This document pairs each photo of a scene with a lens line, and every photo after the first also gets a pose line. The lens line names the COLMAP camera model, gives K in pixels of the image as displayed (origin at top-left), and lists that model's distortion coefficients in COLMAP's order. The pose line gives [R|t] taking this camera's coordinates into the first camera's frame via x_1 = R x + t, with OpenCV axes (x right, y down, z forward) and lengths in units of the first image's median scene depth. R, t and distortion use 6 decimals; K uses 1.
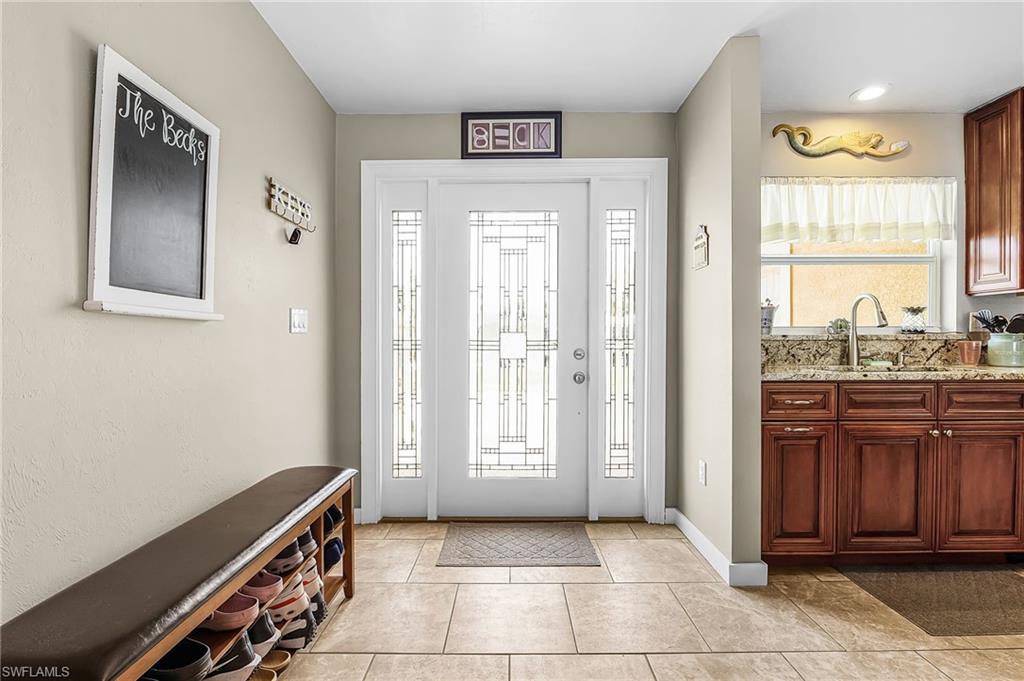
lens RADIAL K [[453.9, 0, 509.3], [0, 453.9, 340.8], [0, 0, 1]] dist [-0.009558, -0.000938]
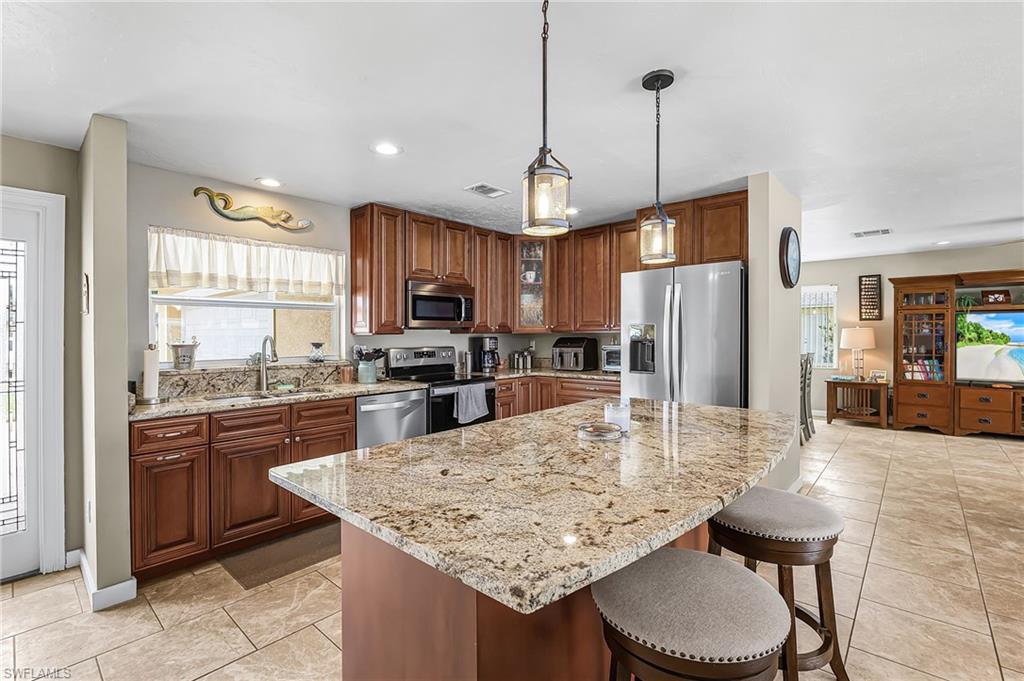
lens RADIAL K [[453.9, 0, 510.3], [0, 453.9, 335.8], [0, 0, 1]] dist [-0.009558, -0.000938]
pose [[0.666320, -0.003858, 0.745656, 0.265717], [0.007665, 0.999969, -0.001676, -0.089834], [-0.745627, 0.006833, 0.666329, -0.366031]]
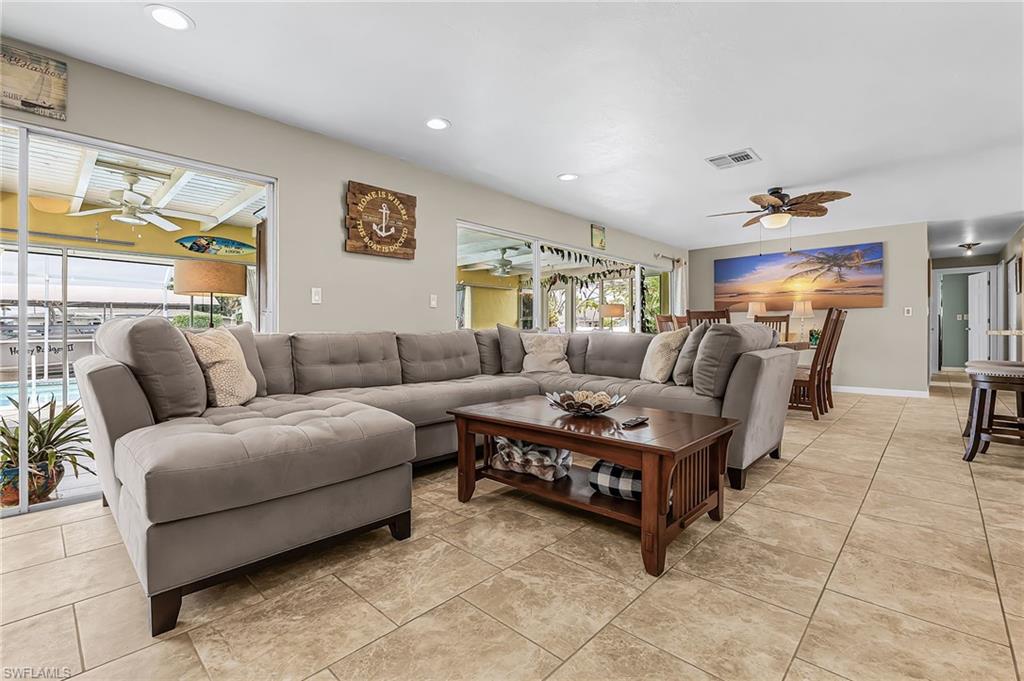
lens RADIAL K [[453.9, 0, 509.6], [0, 453.9, 333.9], [0, 0, 1]] dist [-0.009558, -0.000938]
pose [[-0.683752, 0.010562, -0.729638, 2.689939], [0.003000, 0.999927, 0.011664, 0.043829], [0.729708, 0.005786, -0.683734, -0.365931]]
